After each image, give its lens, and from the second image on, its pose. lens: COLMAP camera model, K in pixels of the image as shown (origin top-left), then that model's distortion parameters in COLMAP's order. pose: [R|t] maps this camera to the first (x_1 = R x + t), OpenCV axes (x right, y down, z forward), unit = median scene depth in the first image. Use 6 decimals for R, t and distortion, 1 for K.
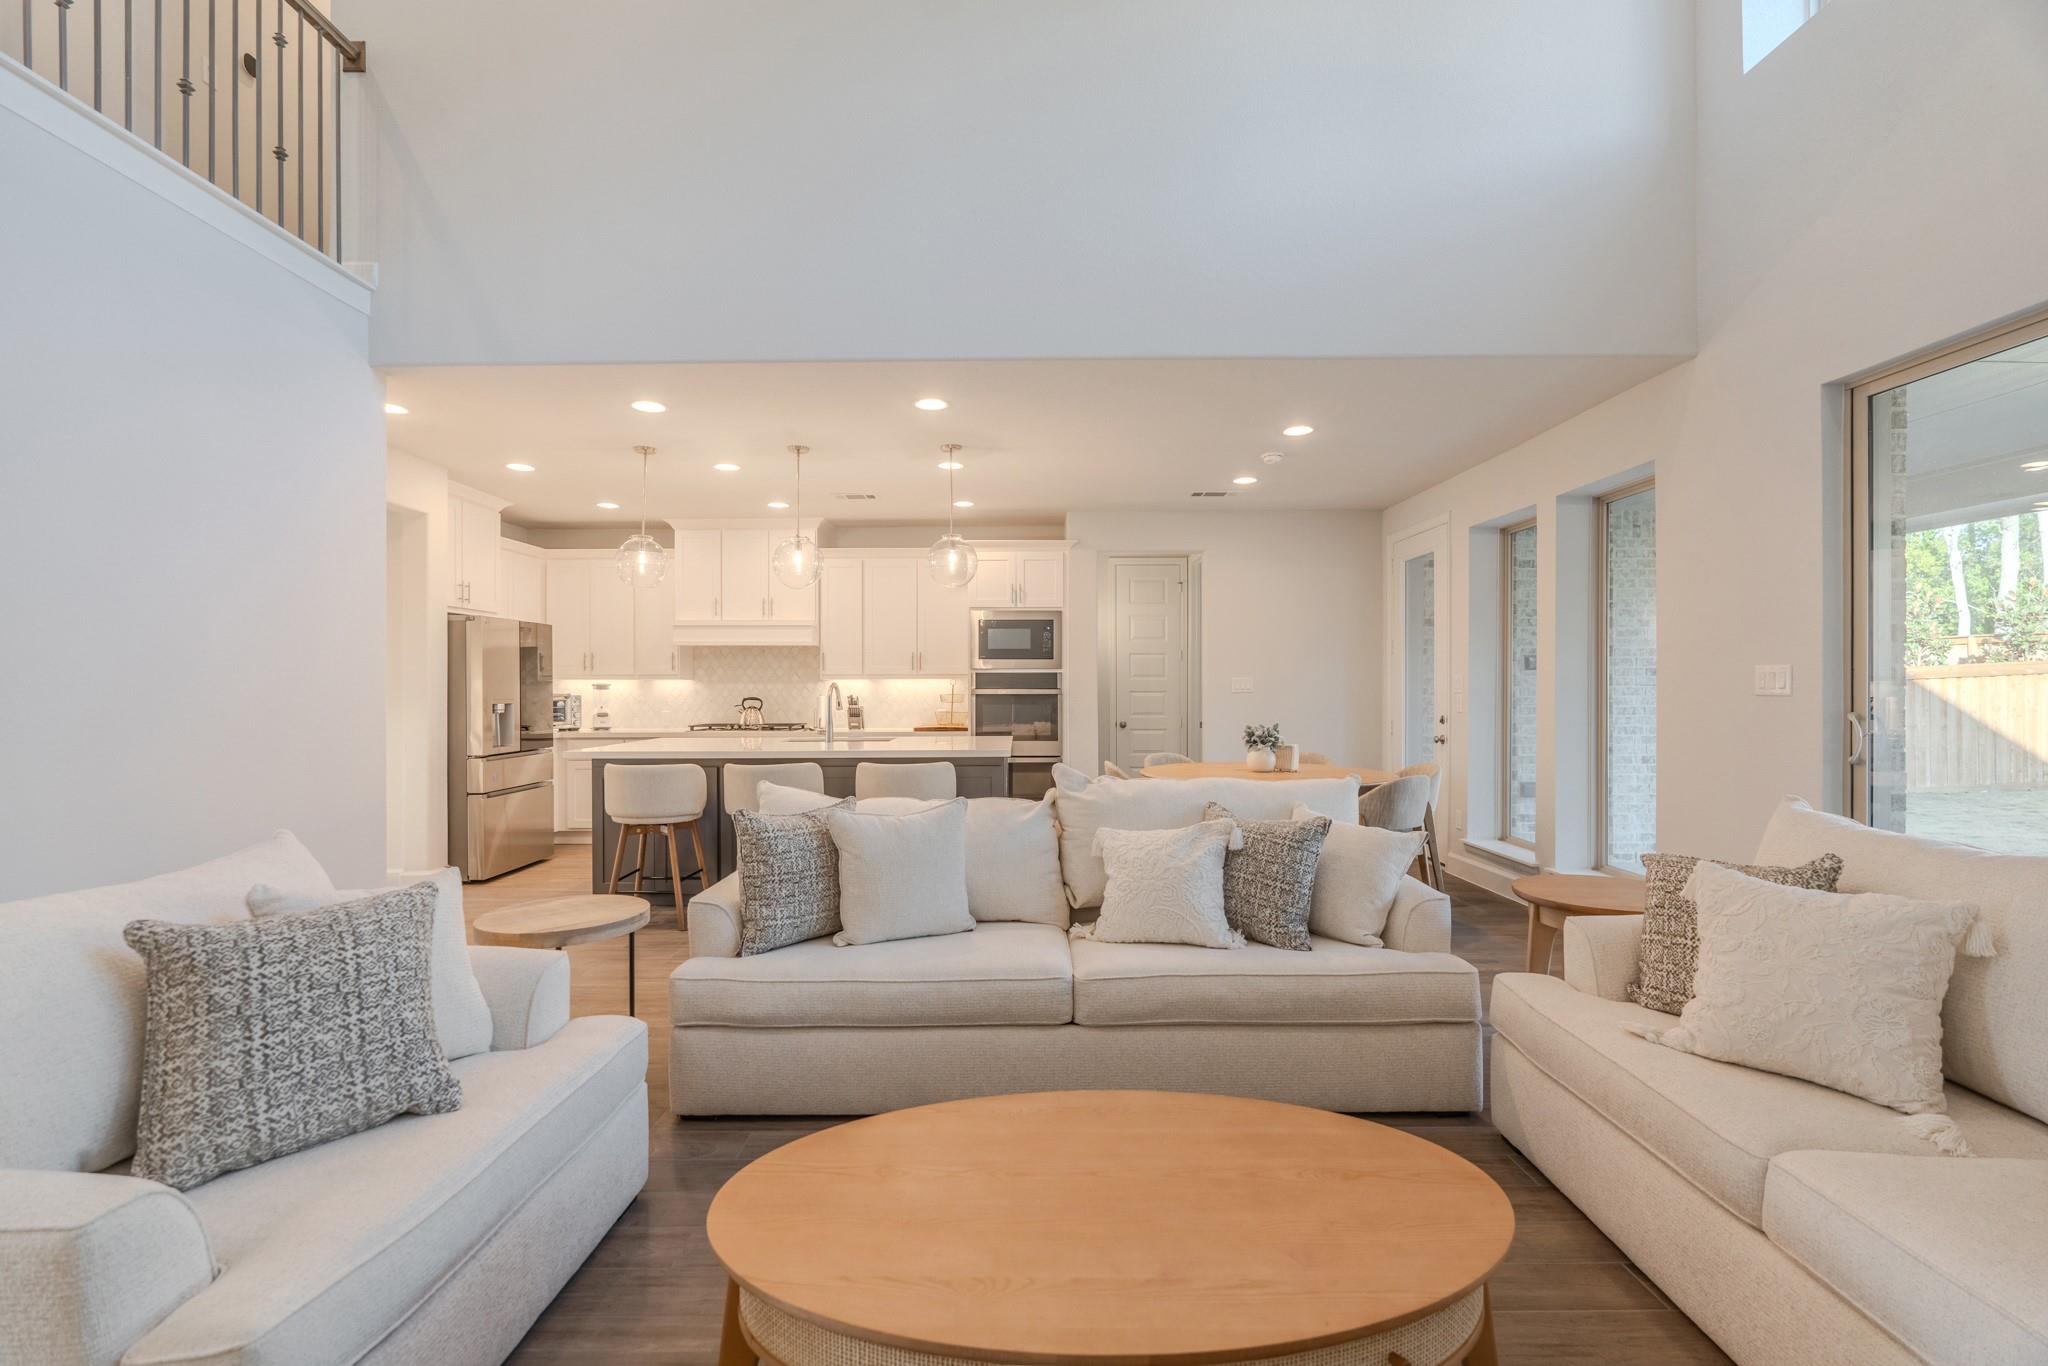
lens RADIAL K [[892.3, 0, 1017.2], [0, 892.3, 687.8], [0, 0, 1]] dist [-0.008265, 0.001153]
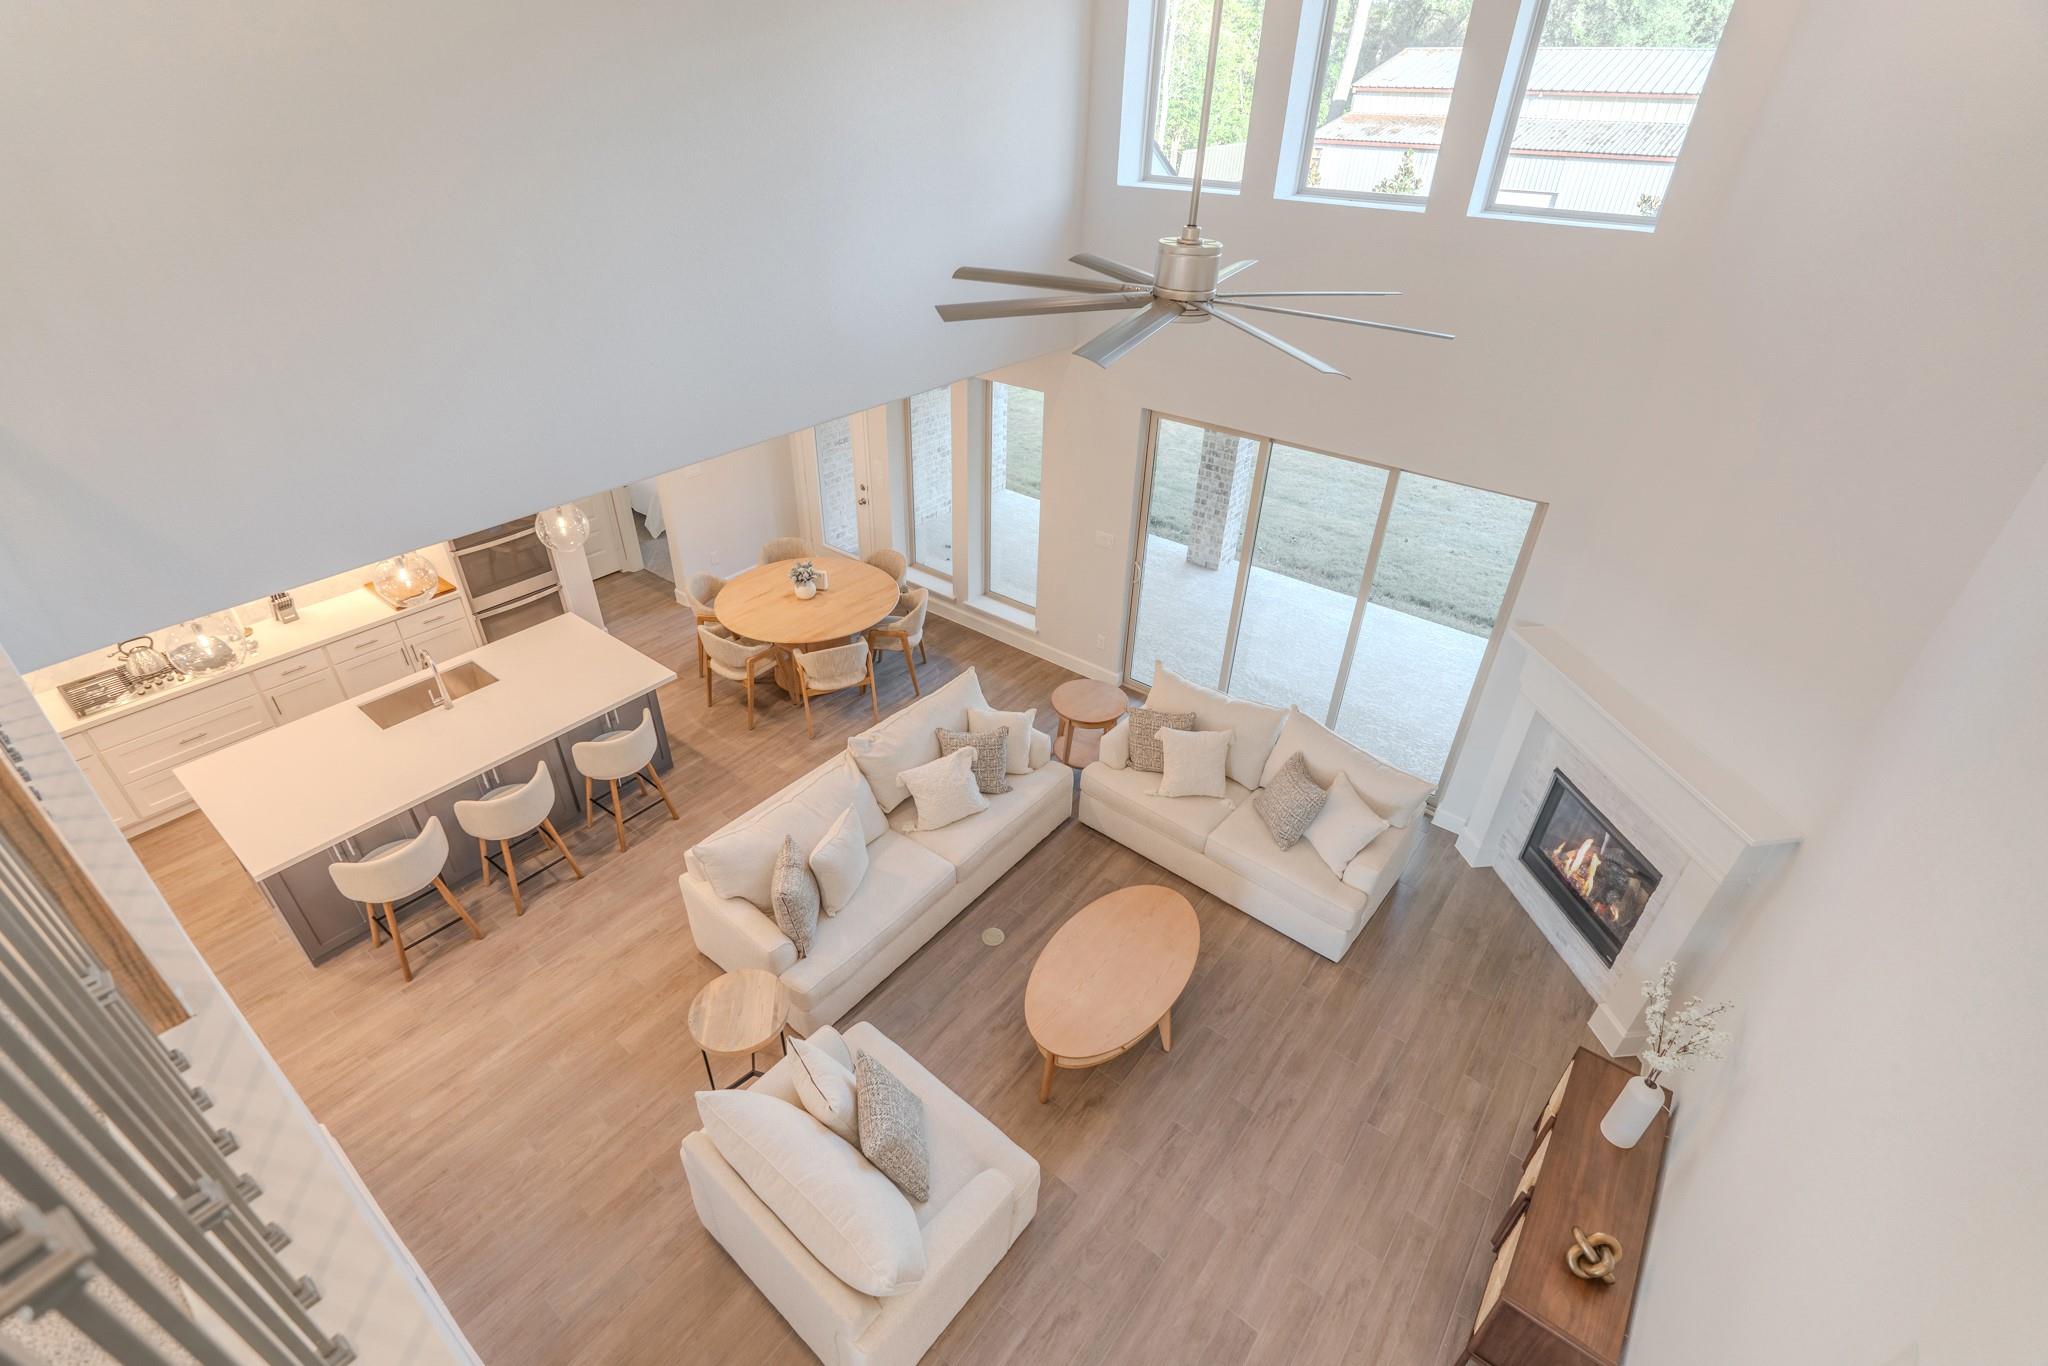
lens RADIAL K [[921.7, 0, 1004.4], [0, 921.7, 688.4], [0, 0, 1]] dist [-0.007352, -0.000180]
pose [[0.622857, -0.422999, 0.658119, -0.437540], [-0.014013, 0.835056, 0.549986, -0.473919], [-0.782210, -0.351785, 0.514193, -0.008100]]
